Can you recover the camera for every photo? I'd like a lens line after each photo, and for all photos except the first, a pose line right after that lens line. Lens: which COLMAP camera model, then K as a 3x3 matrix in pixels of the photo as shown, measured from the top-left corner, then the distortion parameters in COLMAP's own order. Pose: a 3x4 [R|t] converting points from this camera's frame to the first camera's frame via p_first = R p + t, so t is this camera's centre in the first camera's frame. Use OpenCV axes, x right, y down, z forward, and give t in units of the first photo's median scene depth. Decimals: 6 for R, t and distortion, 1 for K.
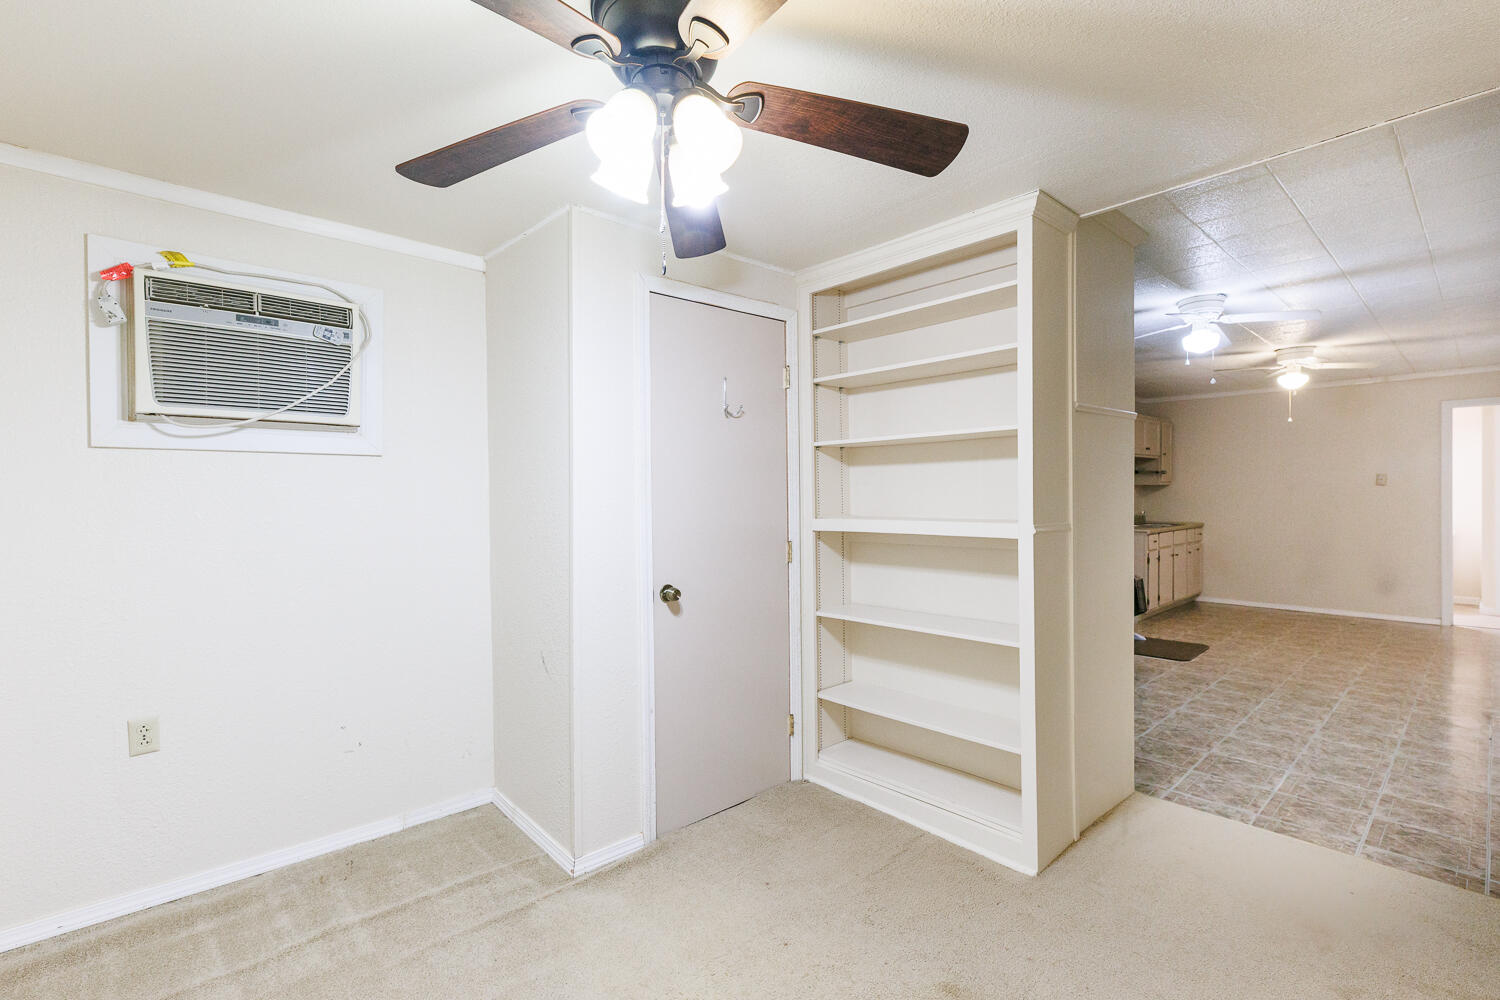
lens RADIAL K [[666.8, 0, 751.9], [0, 666.8, 493.9], [0, 0, 1]] dist [-0.002259, -0.000601]
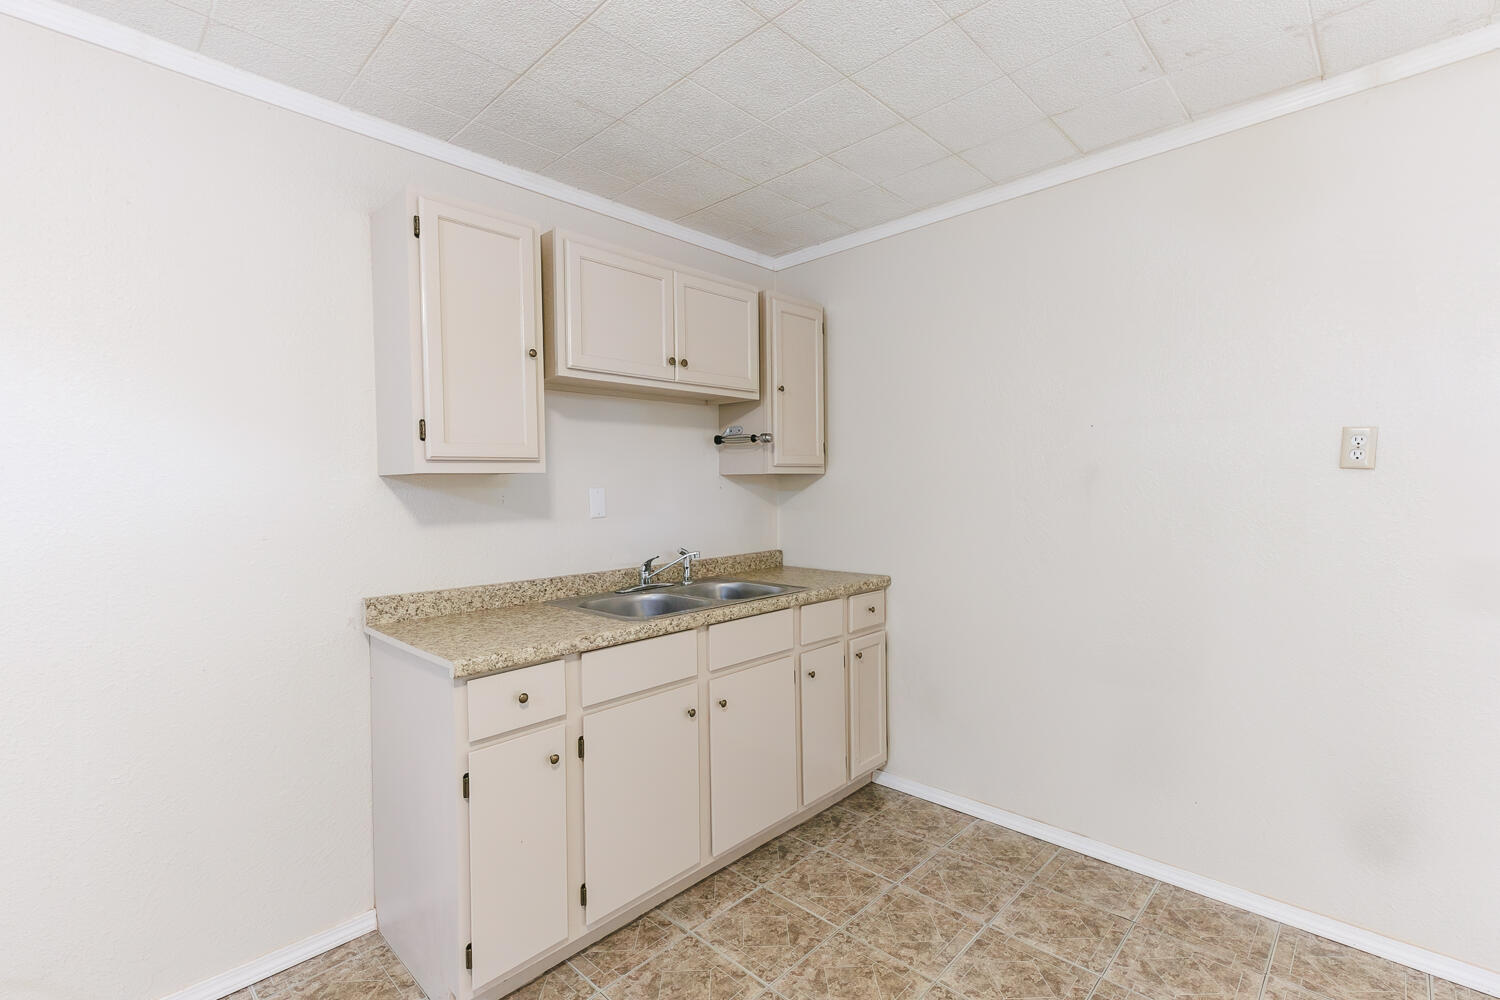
lens RADIAL K [[666.8, 0, 751.9], [0, 666.8, 493.9], [0, 0, 1]] dist [-0.002259, -0.000601]
pose [[0.995671, -0.006835, 0.092697, 0.564392], [0.005992, 0.999938, 0.009372, -0.004687], [-0.092756, -0.008776, 0.995650, 0.639915]]
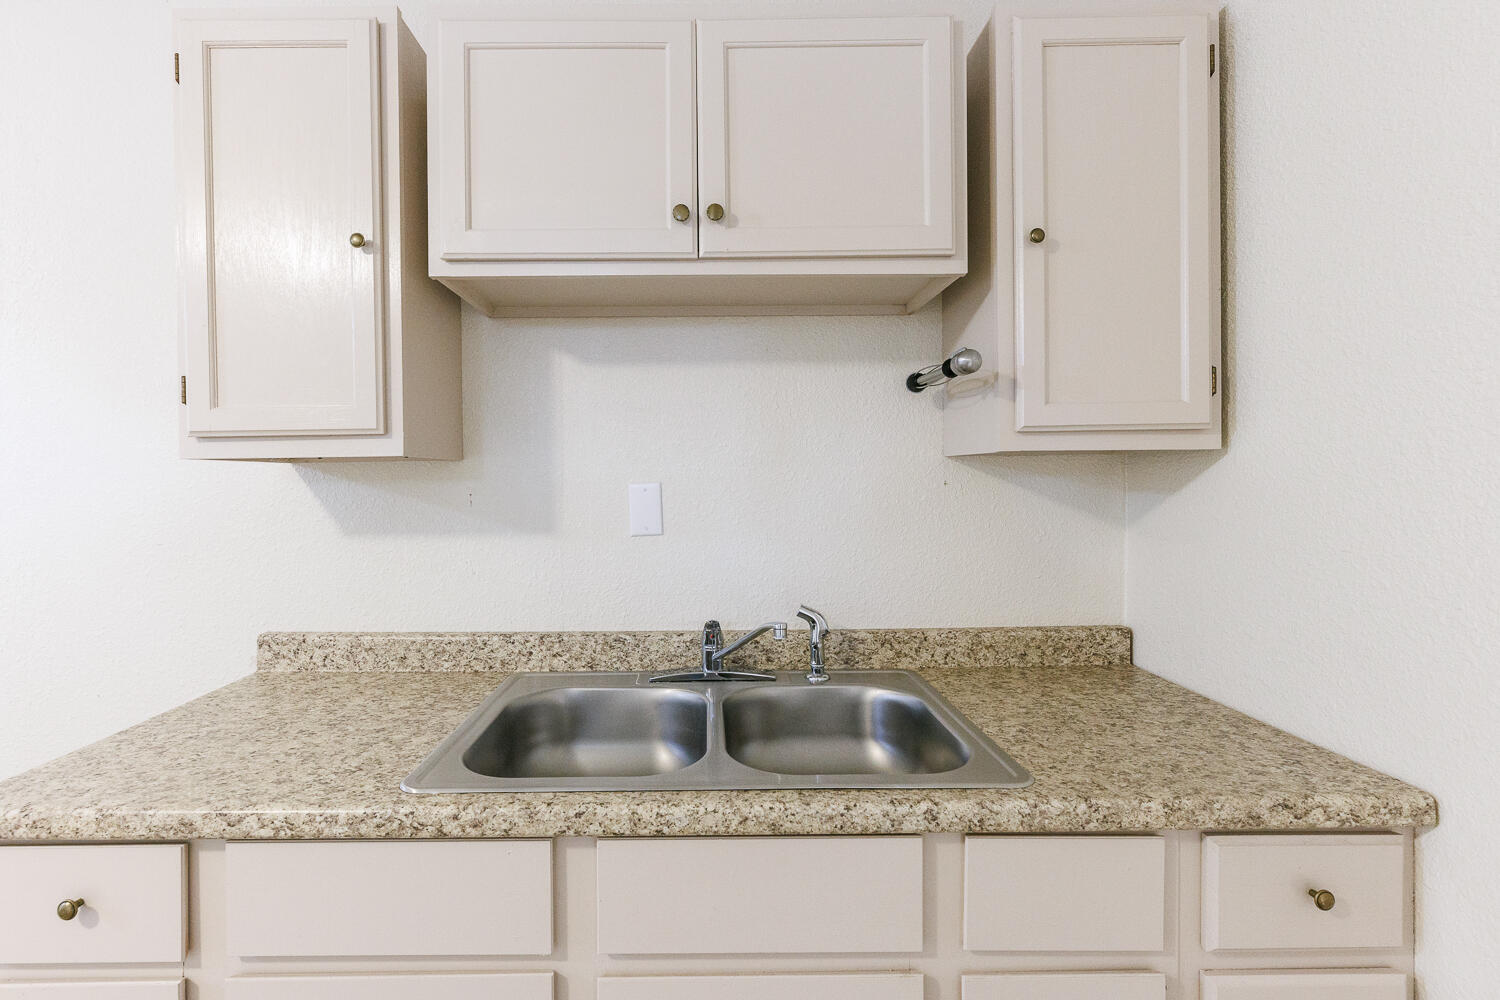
lens RADIAL K [[690.2, 0, 739.9], [0, 690.2, 474.7], [0, 0, 1]] dist [0.004703, -0.000113]
pose [[0.761508, -0.001845, -0.648153, 0.660803], [-0.001590, 0.999988, -0.004715, -0.005987], [0.648154, 0.004621, 0.761495, 0.840693]]
